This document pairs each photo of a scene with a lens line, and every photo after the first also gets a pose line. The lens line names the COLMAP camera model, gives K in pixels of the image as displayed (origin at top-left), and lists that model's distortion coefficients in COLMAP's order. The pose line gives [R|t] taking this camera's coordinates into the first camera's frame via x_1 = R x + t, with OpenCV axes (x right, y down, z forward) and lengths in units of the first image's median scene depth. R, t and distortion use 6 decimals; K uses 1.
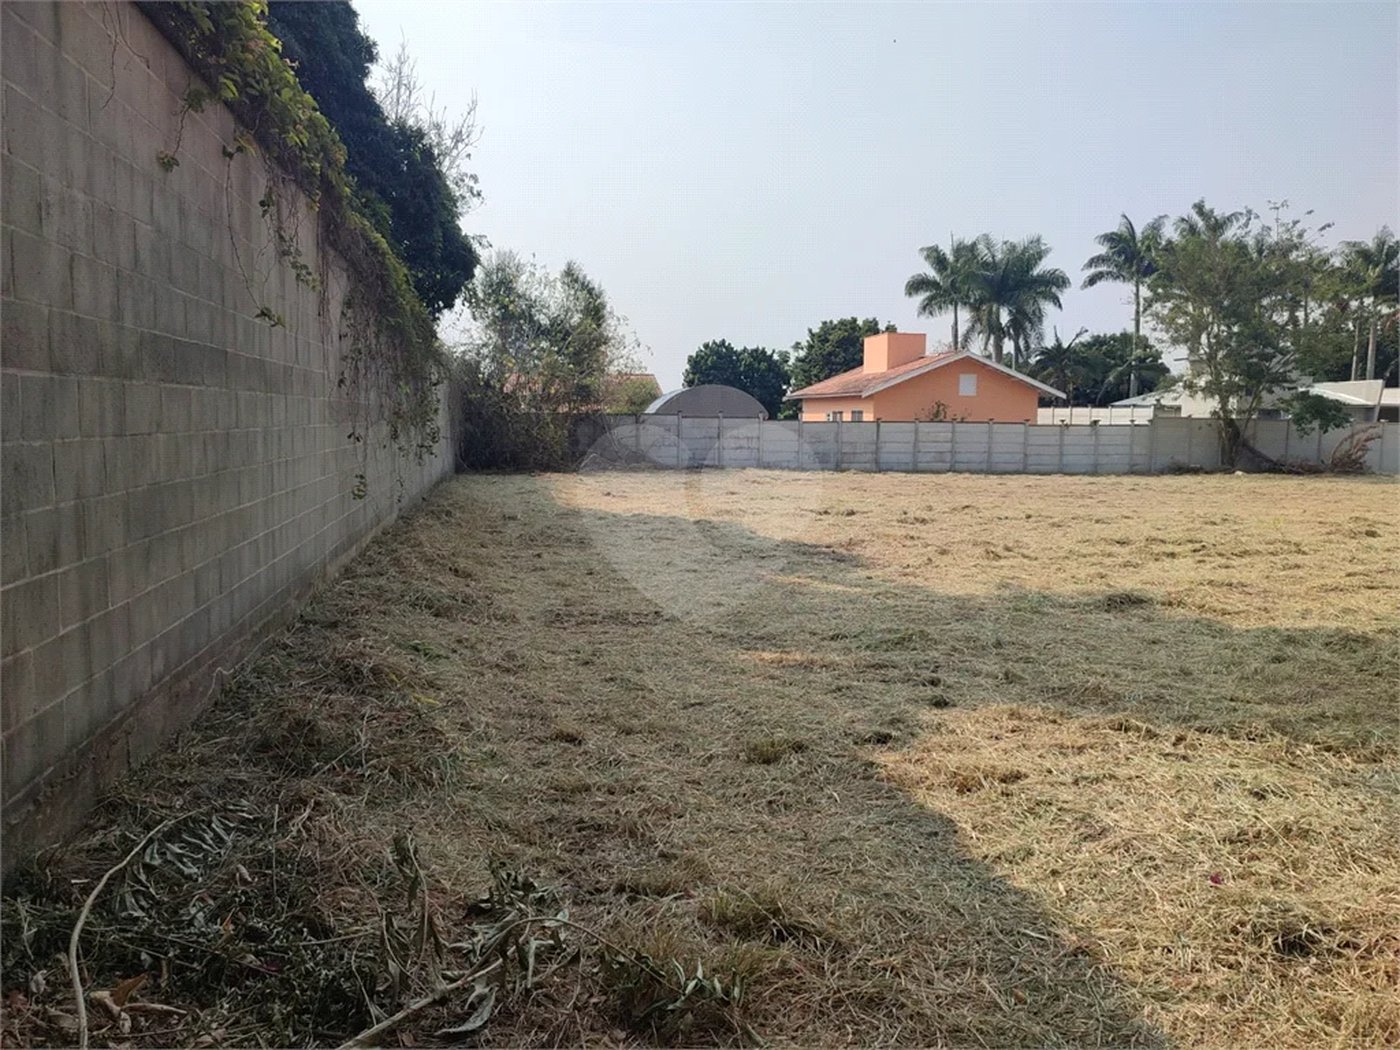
lens RADIAL K [[1017.5, 0, 712.3], [0, 1017.5, 535.9], [0, 0, 1]] dist [0.033531, -0.034016]
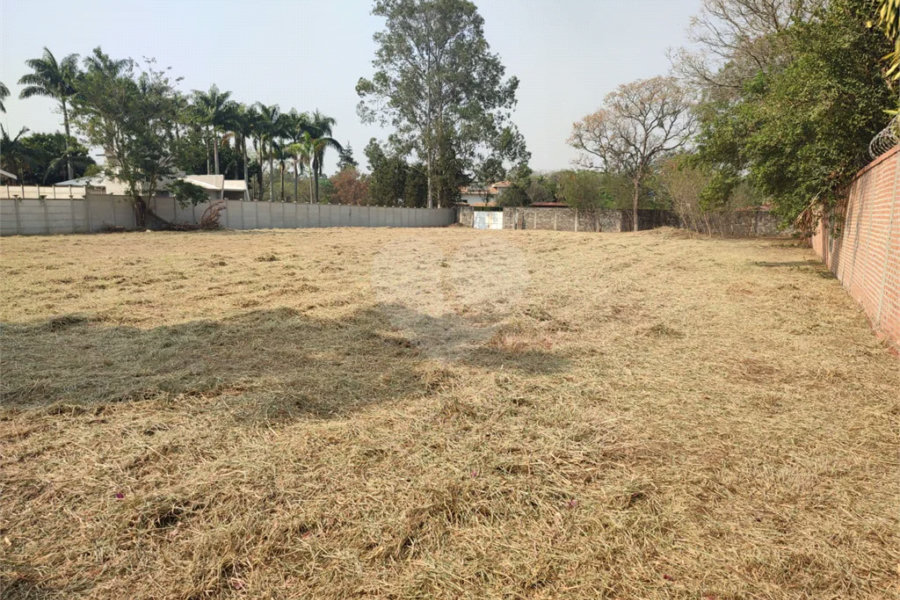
lens RADIAL K [[652.7, 0, 458.0], [0, 652.7, 310.3], [0, 0, 1]] dist [0.036782, -0.038788]
pose [[0.613861, -0.123207, 0.779740, 0.018680], [0.077569, 0.992379, 0.095739, 0.001090], [-0.785594, 0.001713, 0.618741, -0.002790]]
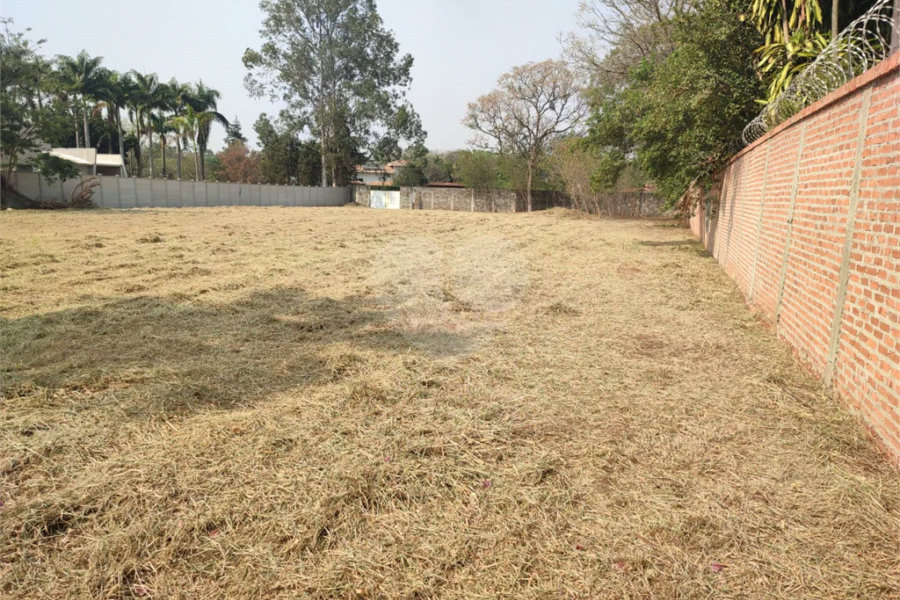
lens RADIAL K [[652.7, 0, 458.0], [0, 652.7, 310.3], [0, 0, 1]] dist [0.036782, -0.038788]
pose [[0.484271, -0.157747, 0.860580, 0.017684], [0.077071, 0.987479, 0.137639, -0.000407], [-0.871517, -0.000328, 0.490366, 0.003151]]
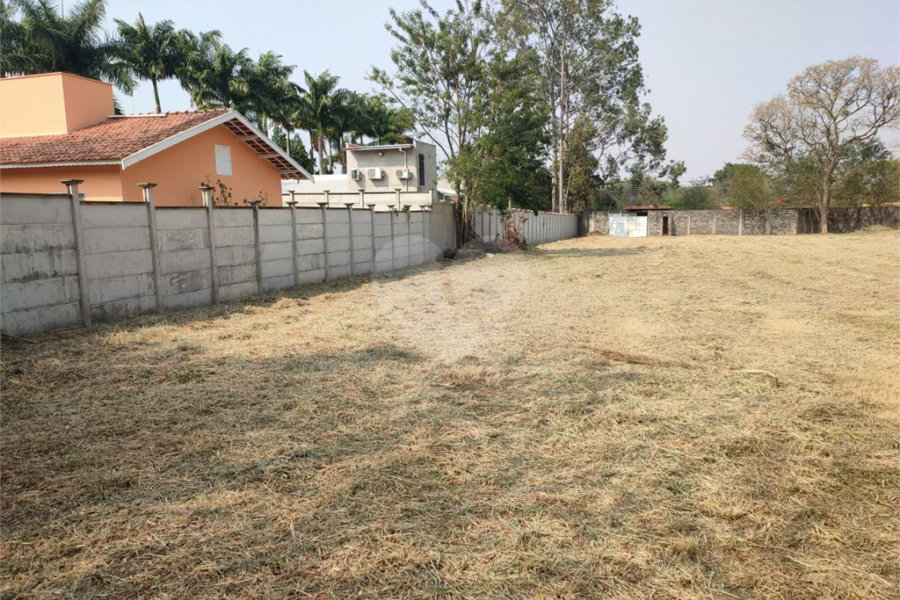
lens RADIAL K [[652.7, 0, 458.0], [0, 652.7, 310.3], [0, 0, 1]] dist [0.036782, -0.038788]
pose [[0.464295, -0.142366, 0.874164, -0.647981], [0.119900, 0.988014, 0.097225, -0.450893], [-0.877527, 0.059671, 0.475799, 4.258589]]
